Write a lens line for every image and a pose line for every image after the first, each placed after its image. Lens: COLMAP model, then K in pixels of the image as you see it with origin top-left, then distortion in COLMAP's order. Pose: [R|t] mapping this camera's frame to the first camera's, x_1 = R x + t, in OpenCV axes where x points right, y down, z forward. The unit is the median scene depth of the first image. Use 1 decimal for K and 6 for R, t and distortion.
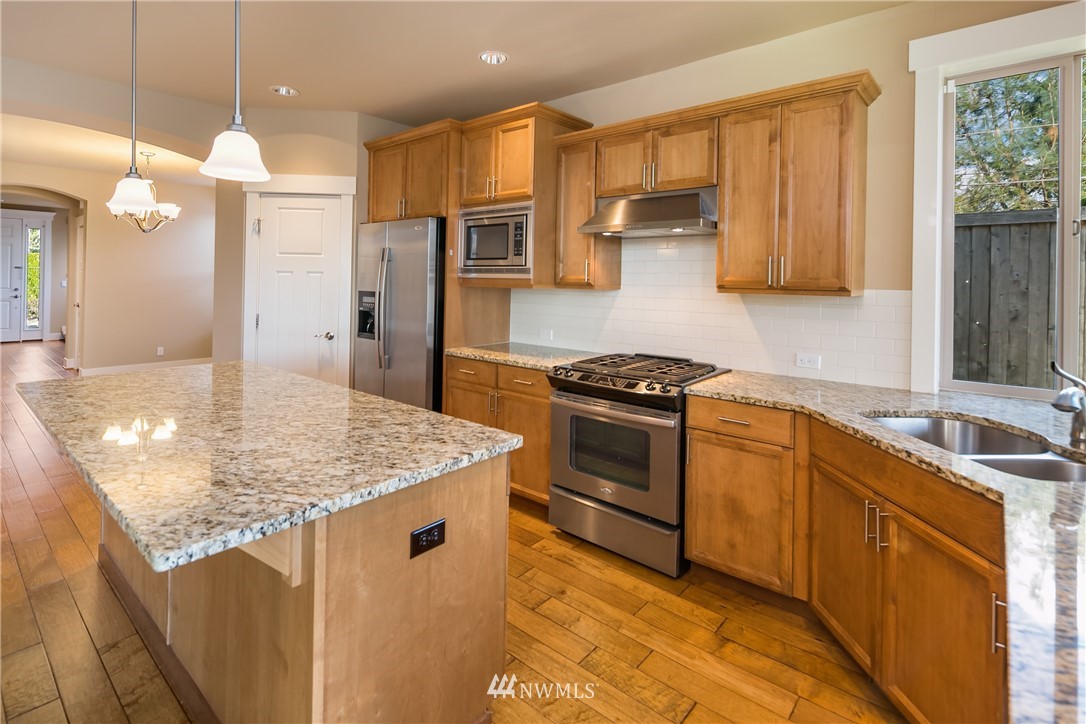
lens RADIAL K [[525.4, 0, 536.8], [0, 525.4, 279.9], [0, 0, 1]] dist [0.005763, -0.004200]
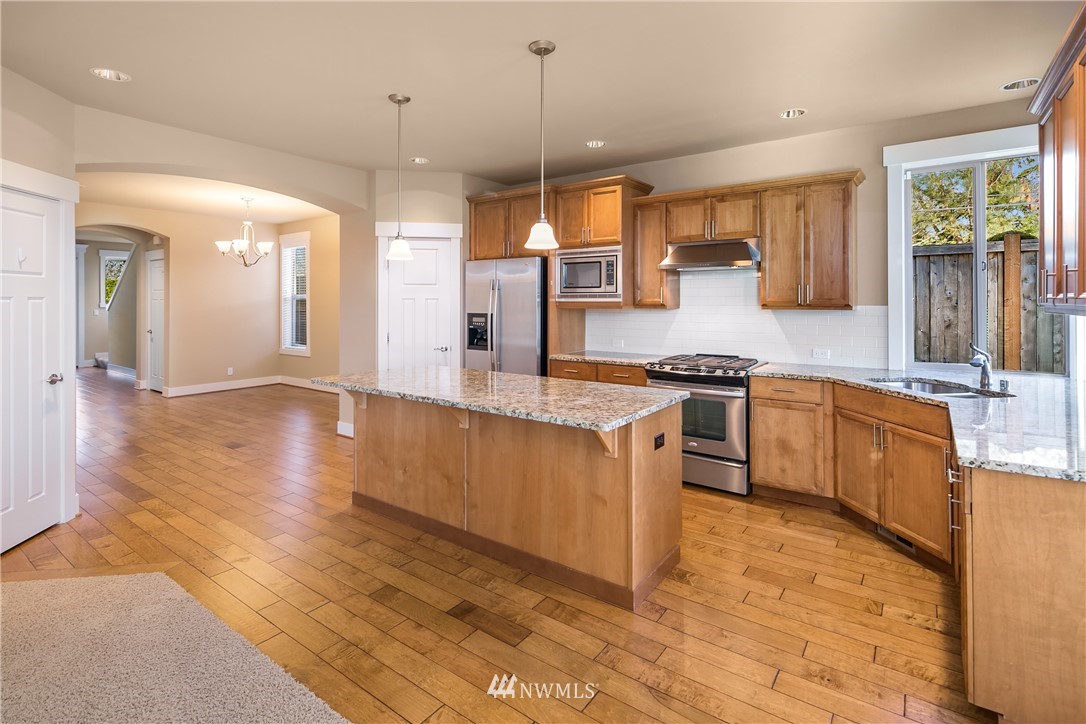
lens RADIAL K [[525.4, 0, 533.8], [0, 525.4, 302.1], [0, 0, 1]] dist [0.005763, -0.004200]
pose [[0.997248, -0.015418, 0.072514, -0.267599], [0.015411, 0.999881, 0.000657, -0.004445], [-0.072516, 0.000462, 0.997367, -0.289136]]
